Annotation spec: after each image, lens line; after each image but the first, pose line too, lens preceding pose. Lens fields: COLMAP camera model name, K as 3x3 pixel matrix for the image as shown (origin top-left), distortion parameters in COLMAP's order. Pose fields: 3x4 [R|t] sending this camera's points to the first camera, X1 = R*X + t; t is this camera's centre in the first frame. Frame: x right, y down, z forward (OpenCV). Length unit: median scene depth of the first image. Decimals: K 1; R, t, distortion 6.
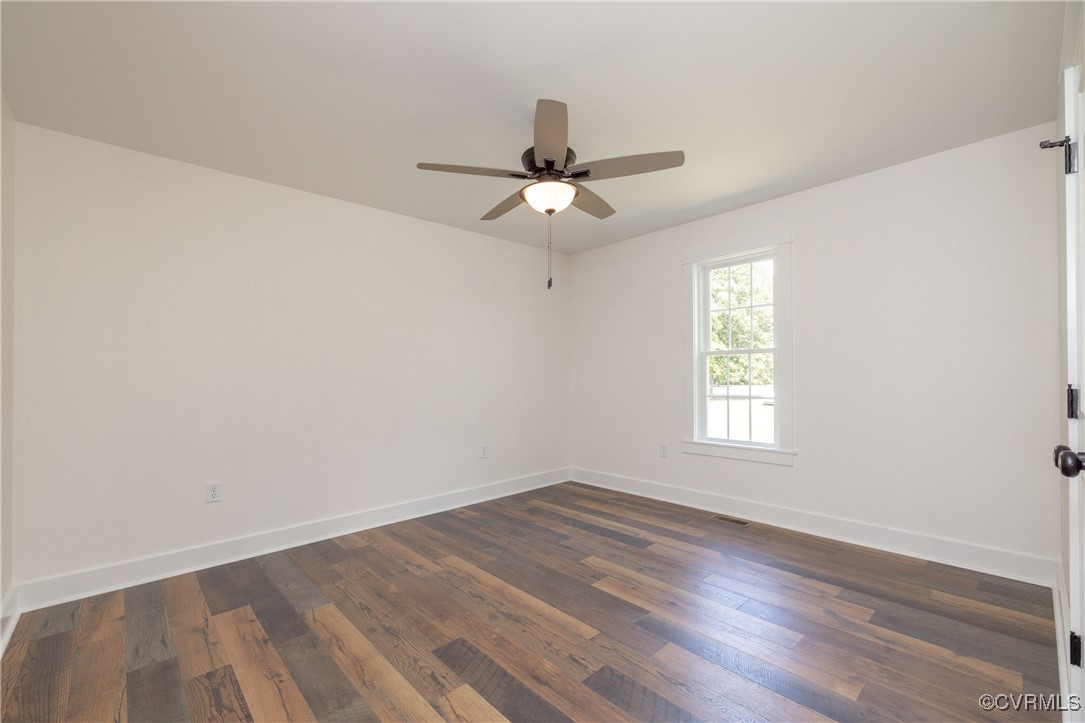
lens RADIAL K [[460.1, 0, 538.4], [0, 460.1, 371.3], [0, 0, 1]] dist [-0.000911, -0.000168]
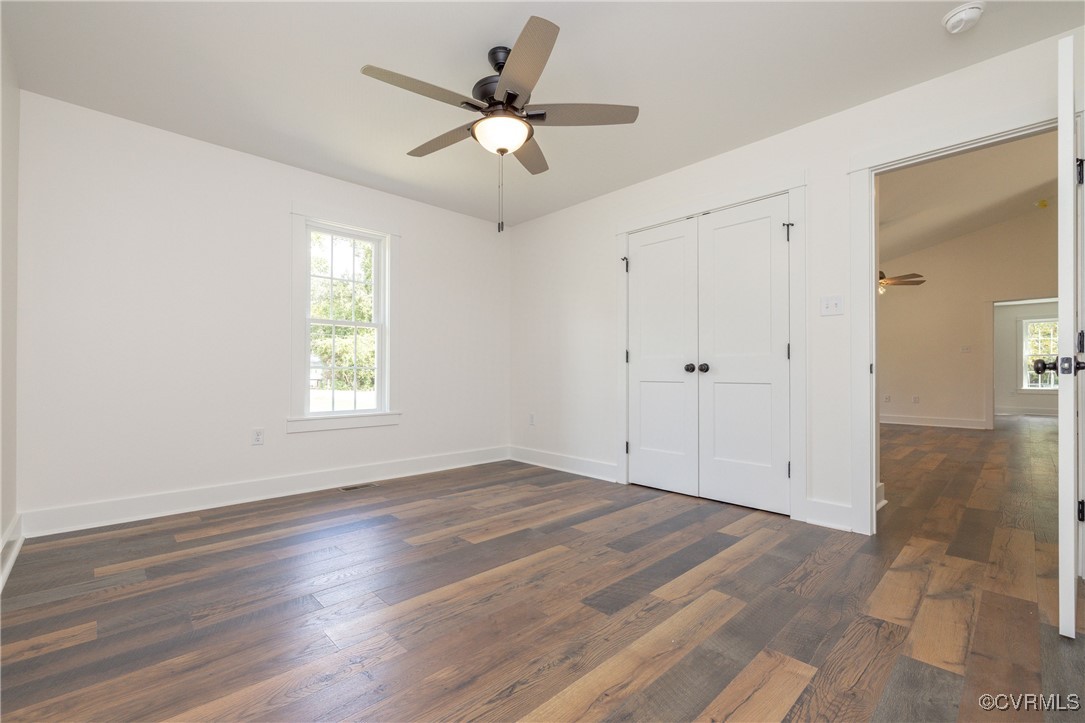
lens RADIAL K [[460.1, 0, 538.4], [0, 460.1, 371.3], [0, 0, 1]] dist [-0.000911, -0.000168]
pose [[-0.016616, 0.014830, 0.999752, -0.902250], [-0.008552, 0.999851, -0.014974, 0.118395], [-0.999825, -0.008798, -0.016487, 0.922403]]
